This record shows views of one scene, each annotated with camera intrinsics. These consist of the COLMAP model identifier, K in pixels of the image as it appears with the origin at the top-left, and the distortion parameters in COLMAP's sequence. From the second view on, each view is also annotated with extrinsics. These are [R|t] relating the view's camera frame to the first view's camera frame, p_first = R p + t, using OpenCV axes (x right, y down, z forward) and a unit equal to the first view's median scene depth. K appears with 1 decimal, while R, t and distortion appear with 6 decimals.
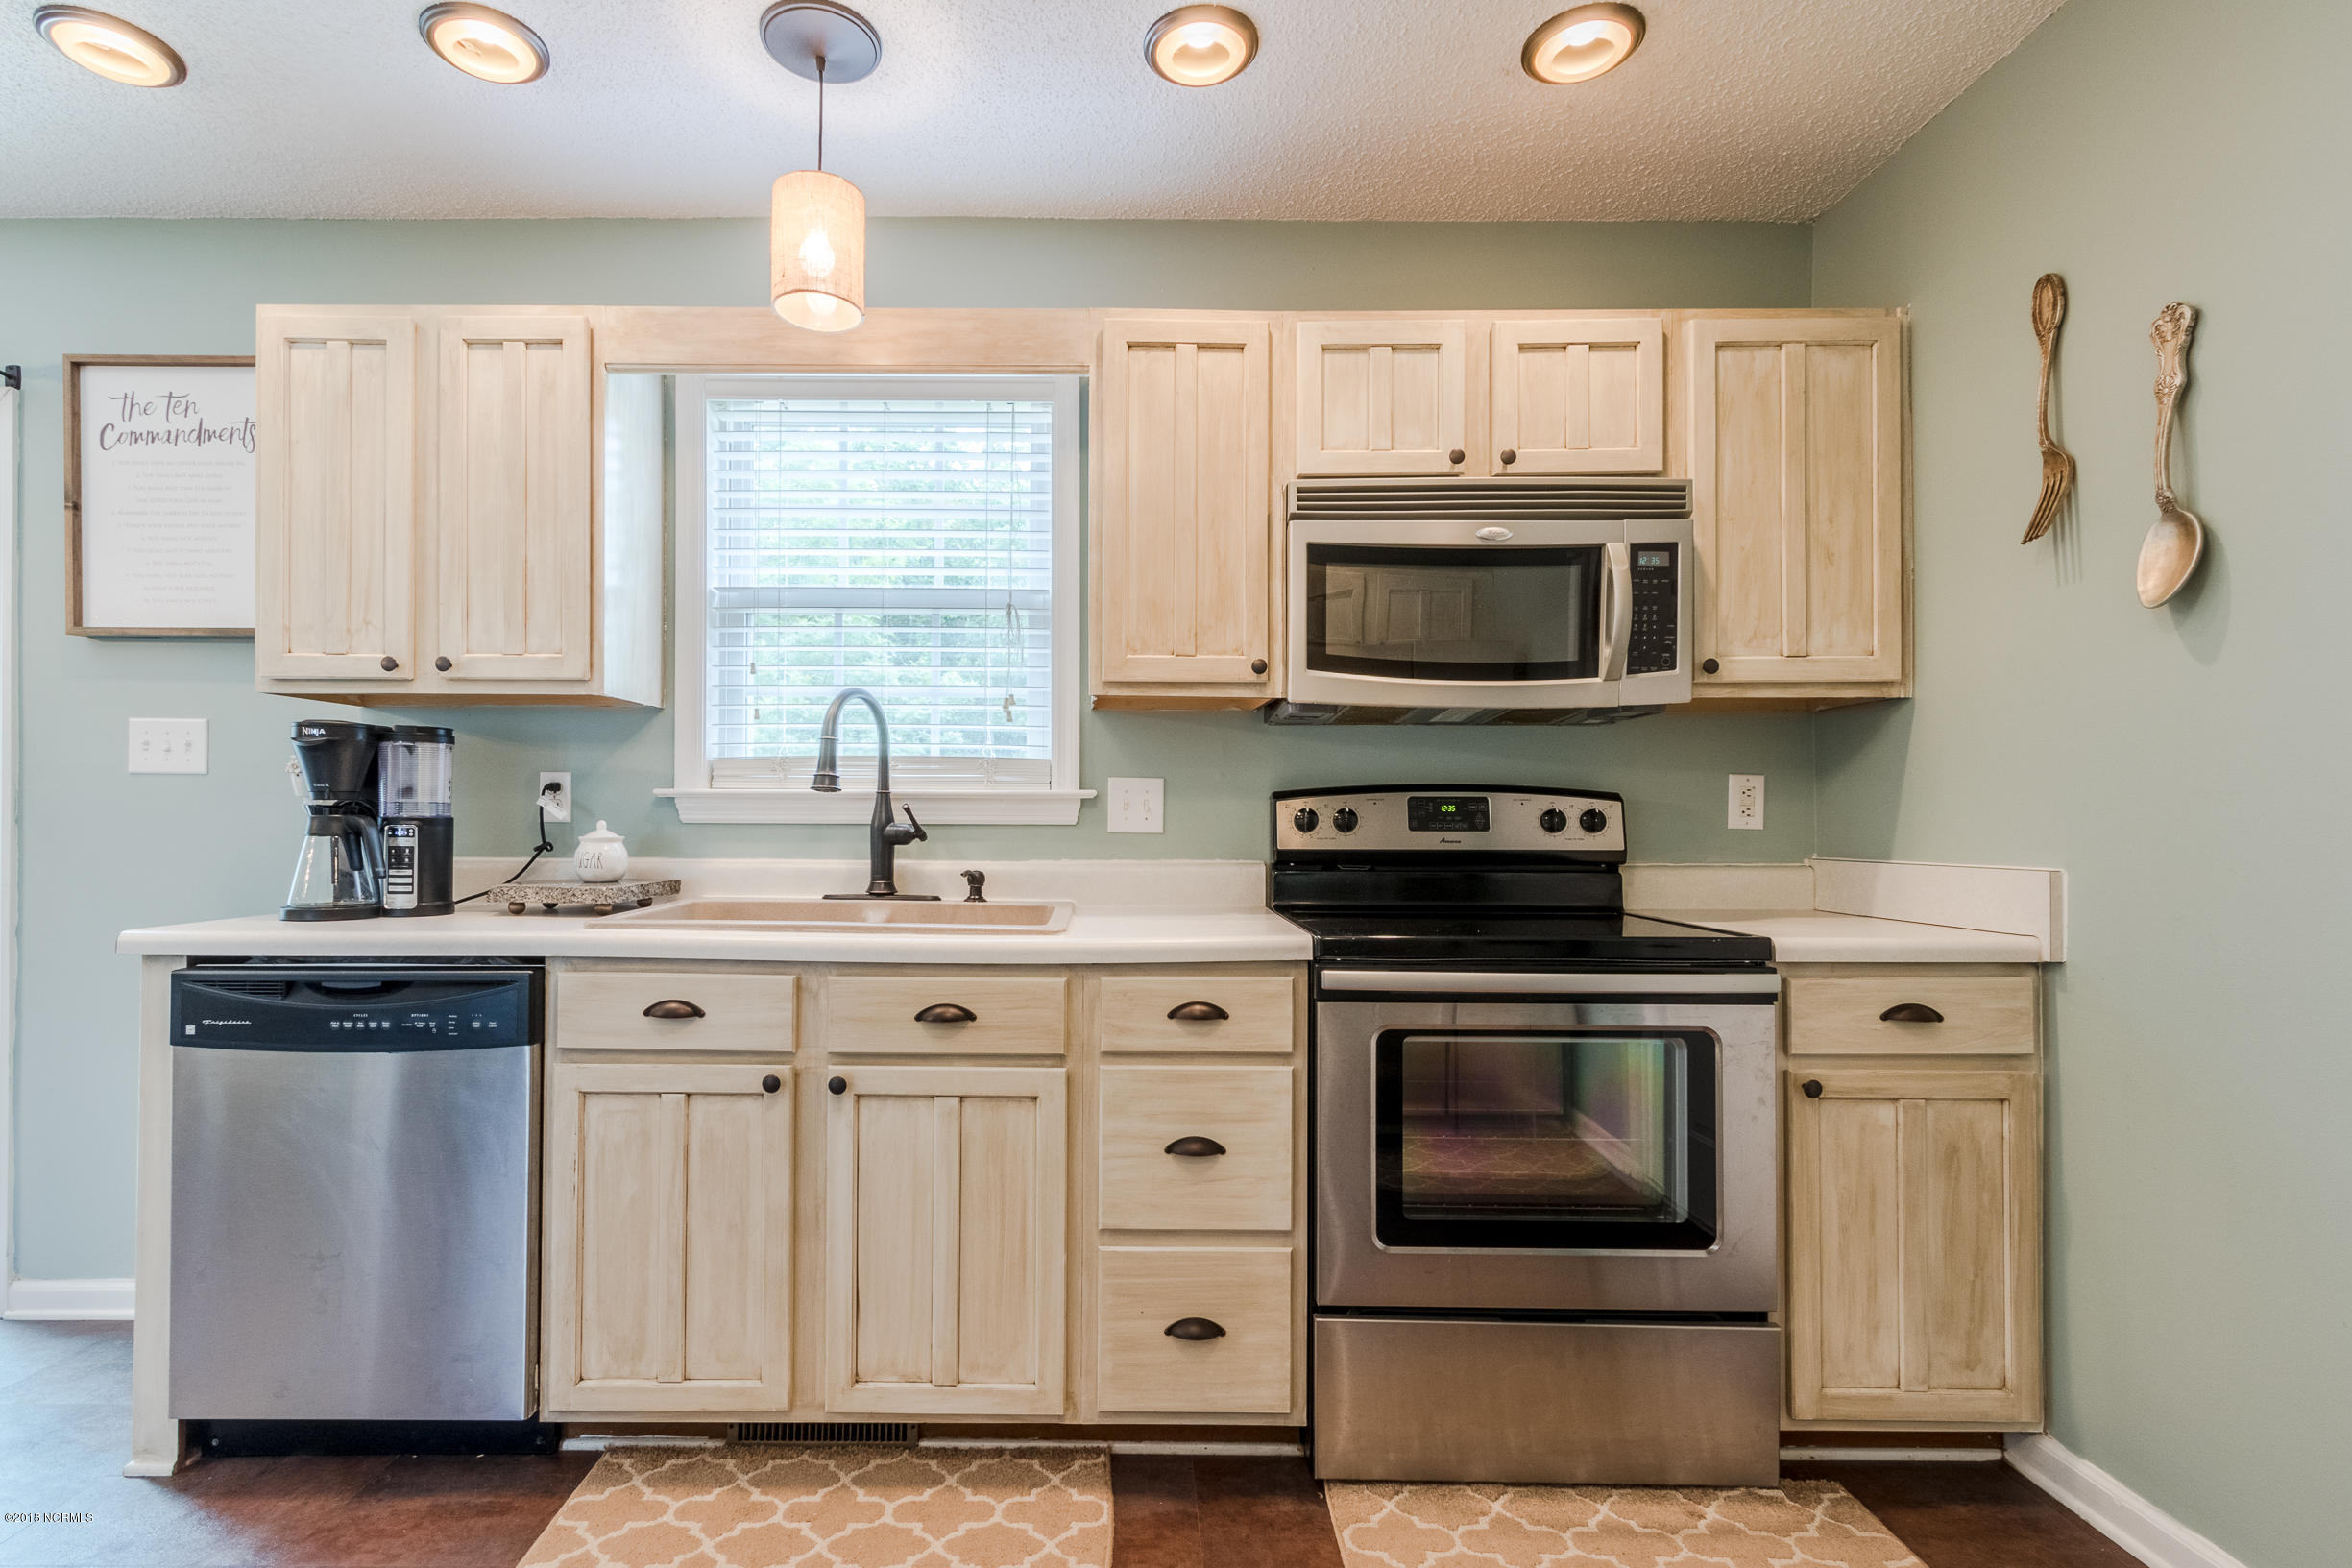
lens RADIAL K [[1122.5, 0, 1137.5], [0, 1122.5, 812.0], [0, 0, 1]] dist [0.003857, -0.000521]
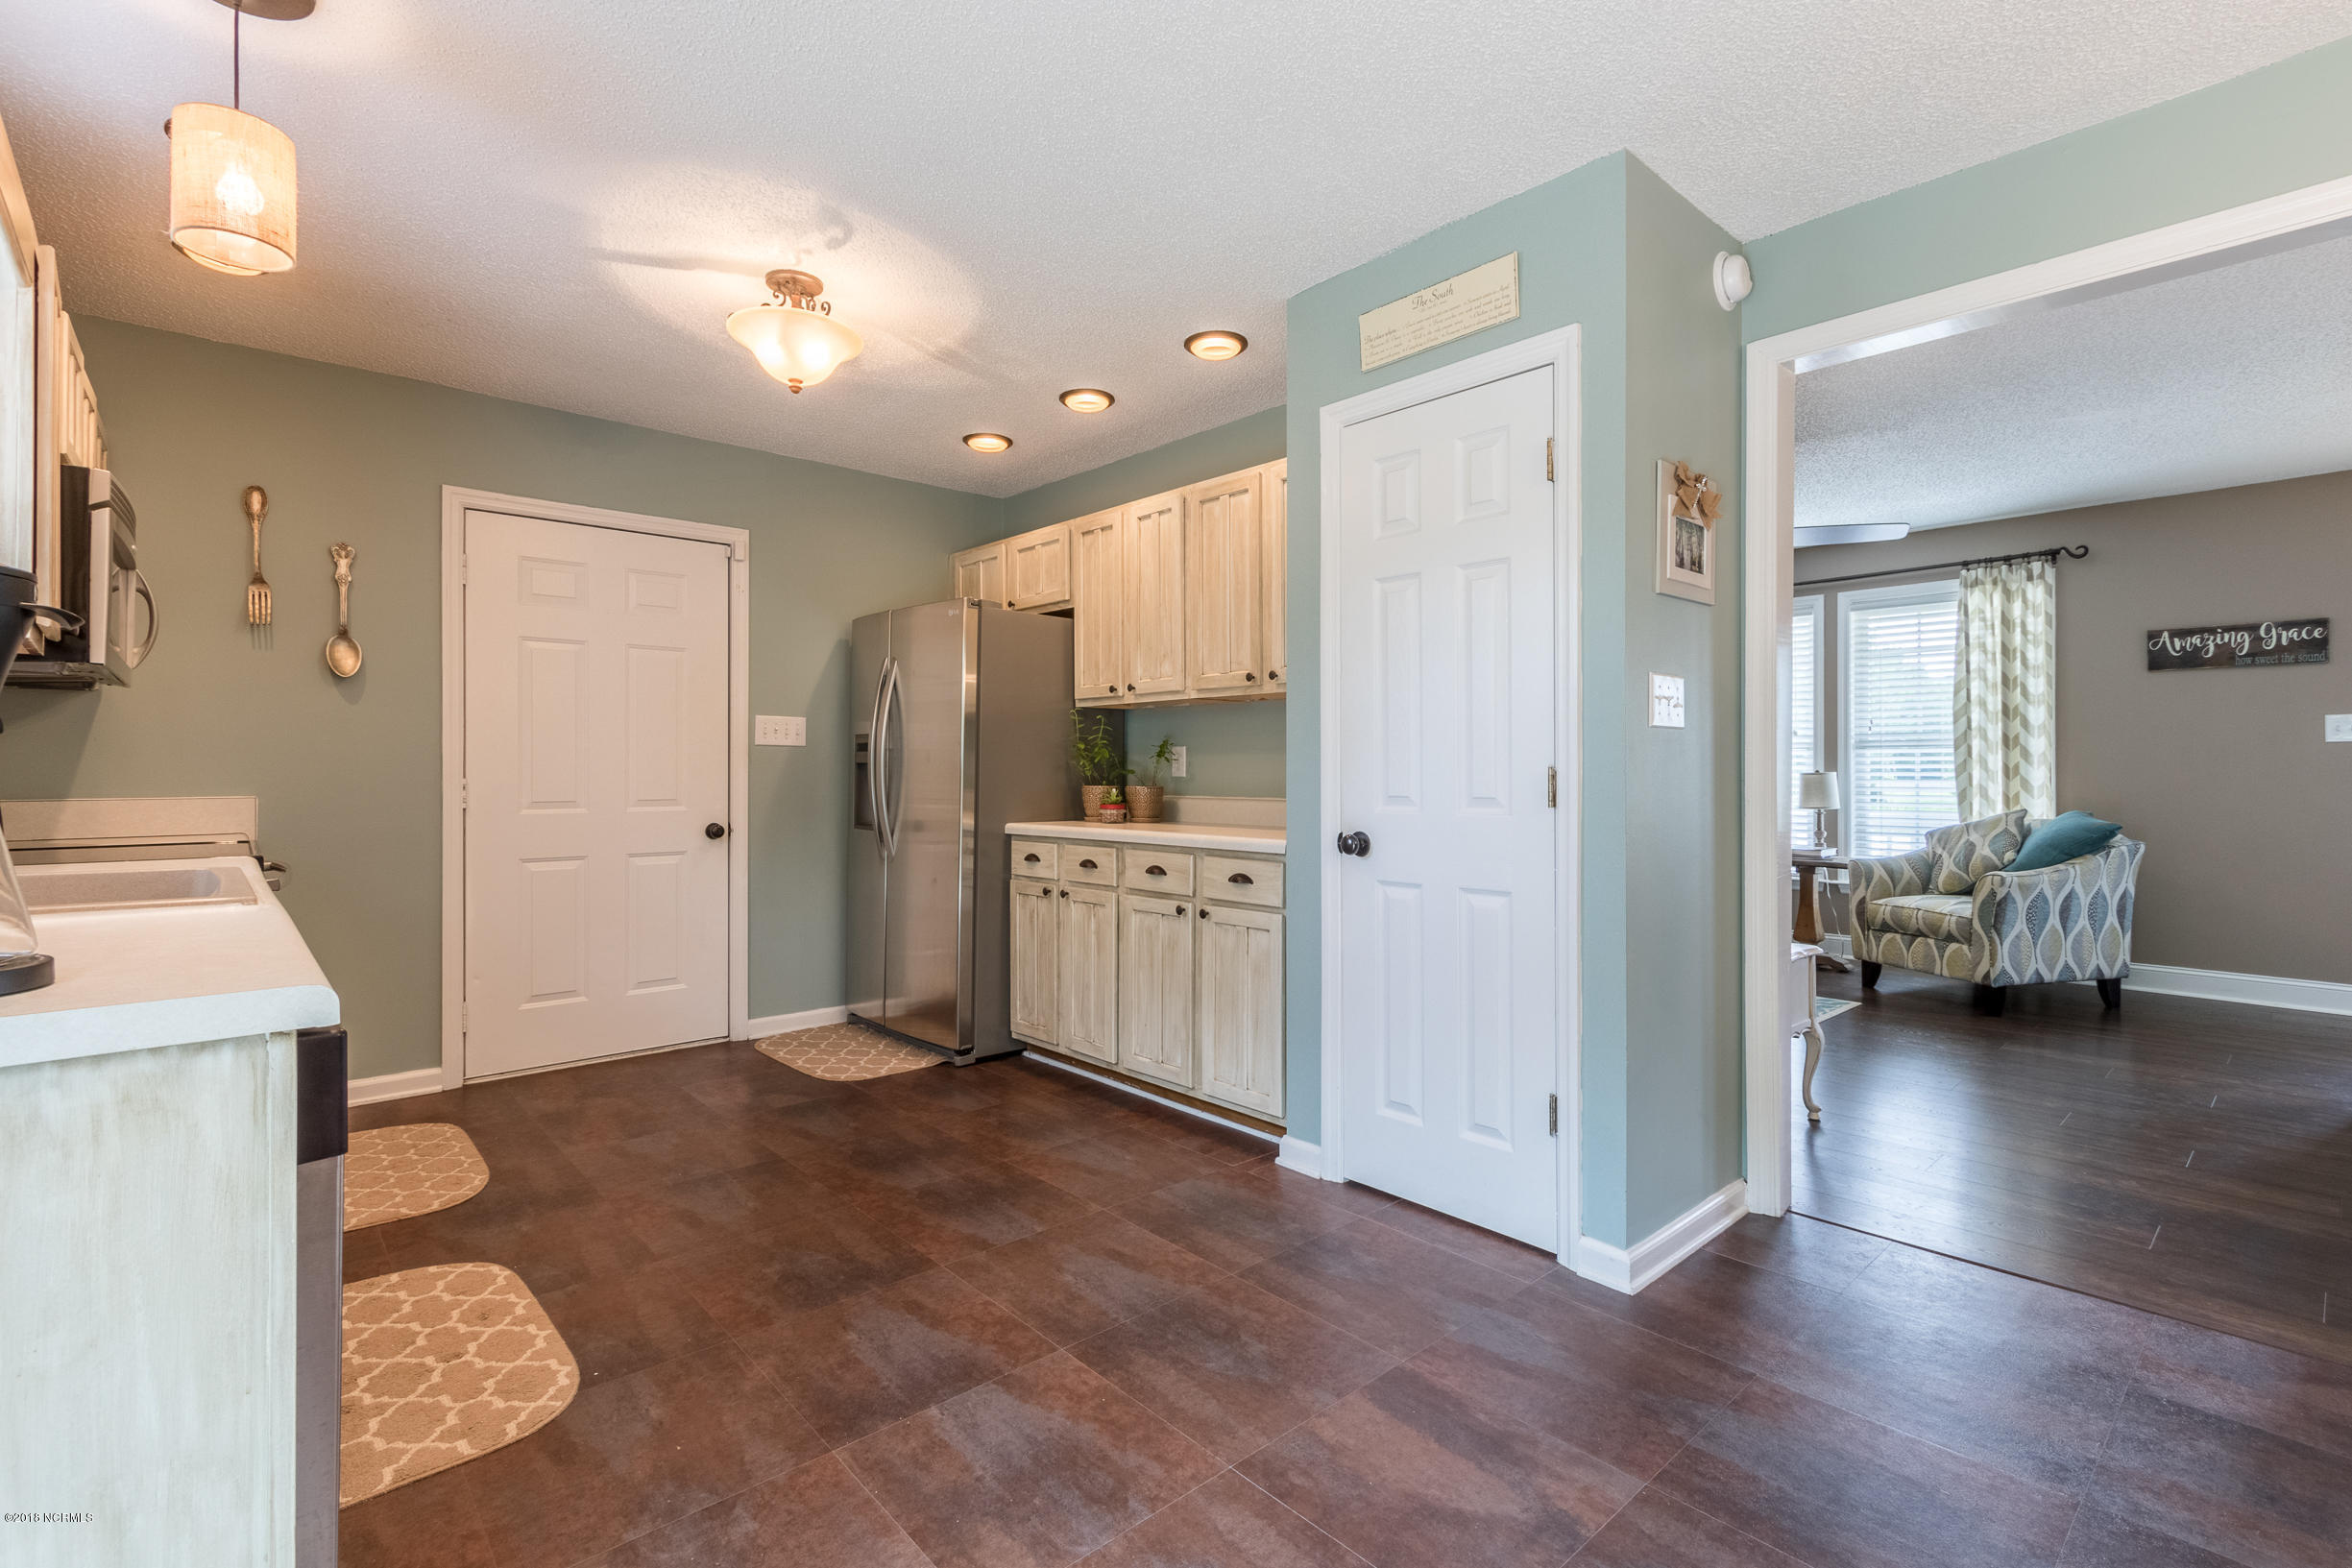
lens RADIAL K [[1065.3, 0, 1170.9], [0, 1065.3, 775.2], [0, 0, 1]] dist [0.015181, 0.001256]
pose [[-0.667728, -0.005875, 0.744382, -1.524617], [-0.008209, 0.999966, 0.000528, -0.000017], [-0.744360, -0.005758, -0.667754, 1.017972]]
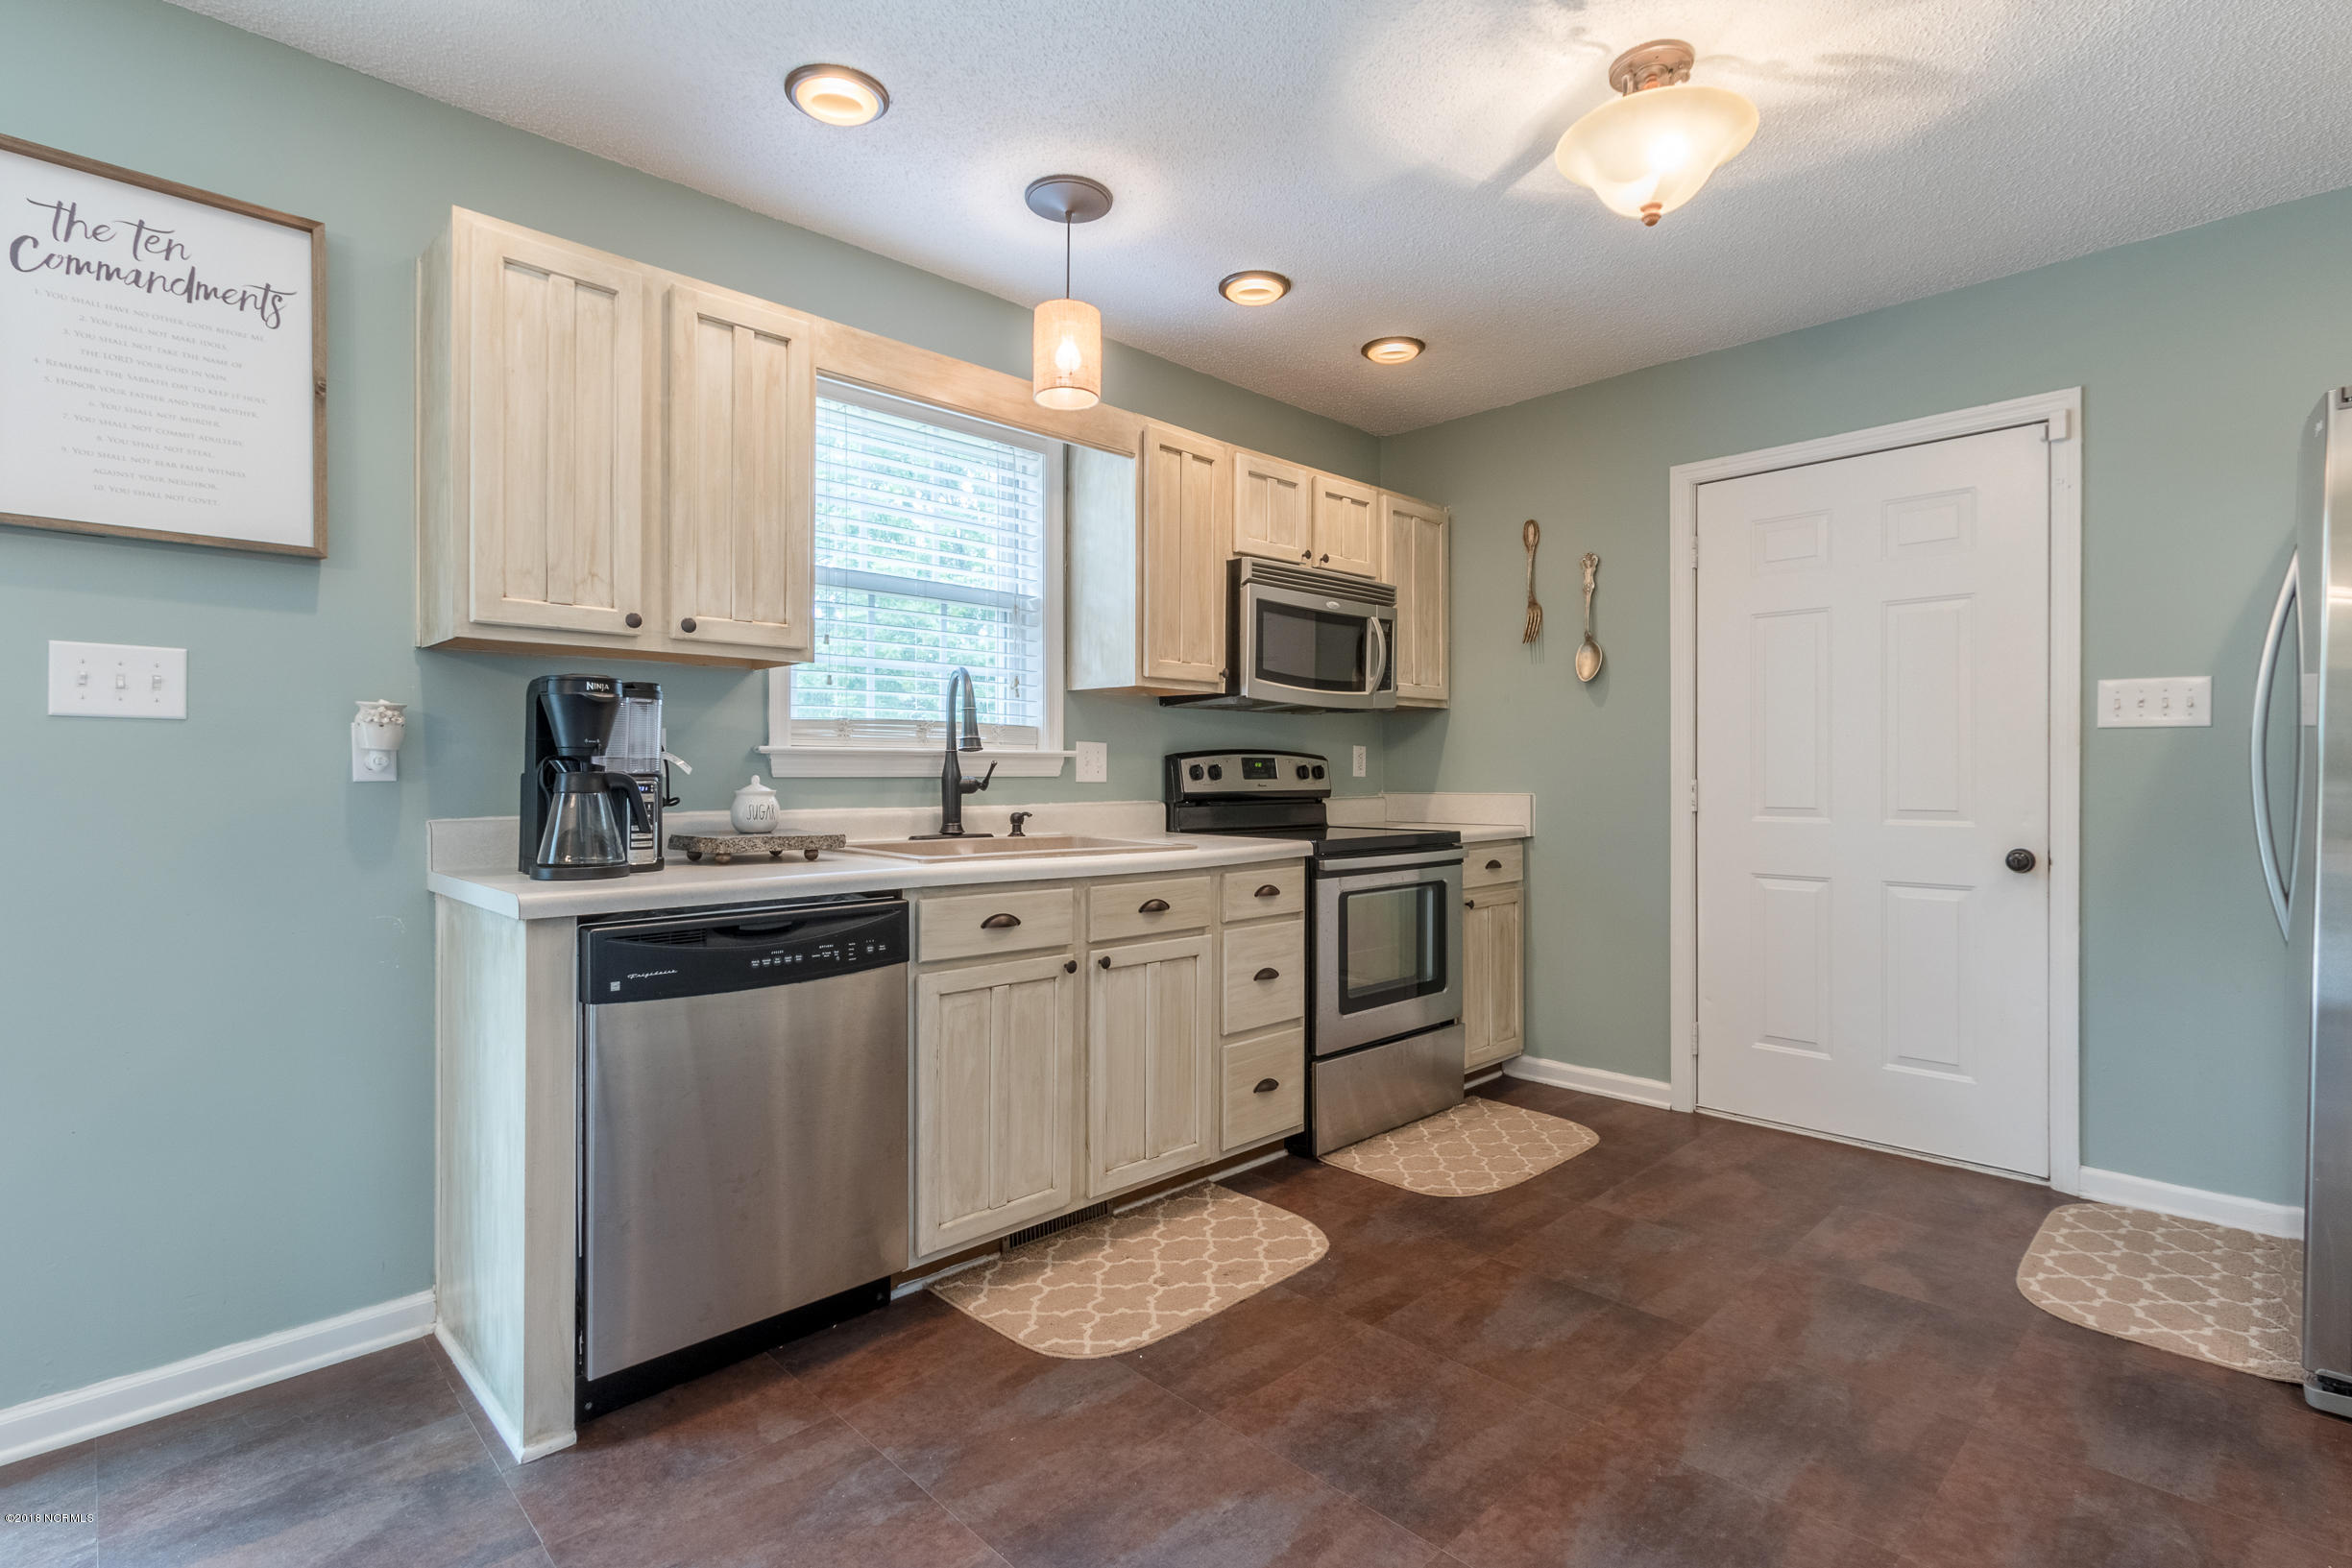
lens RADIAL K [[1122.5, 0, 1182.5], [0, 1122.5, 777.8], [0, 0, 1]] dist [0.003857, -0.000521]
pose [[0.709601, -0.007457, 0.704564, -1.143135], [-0.003211, 0.999899, 0.013817, -0.007937], [-0.704596, -0.012067, 0.709506, -0.063623]]
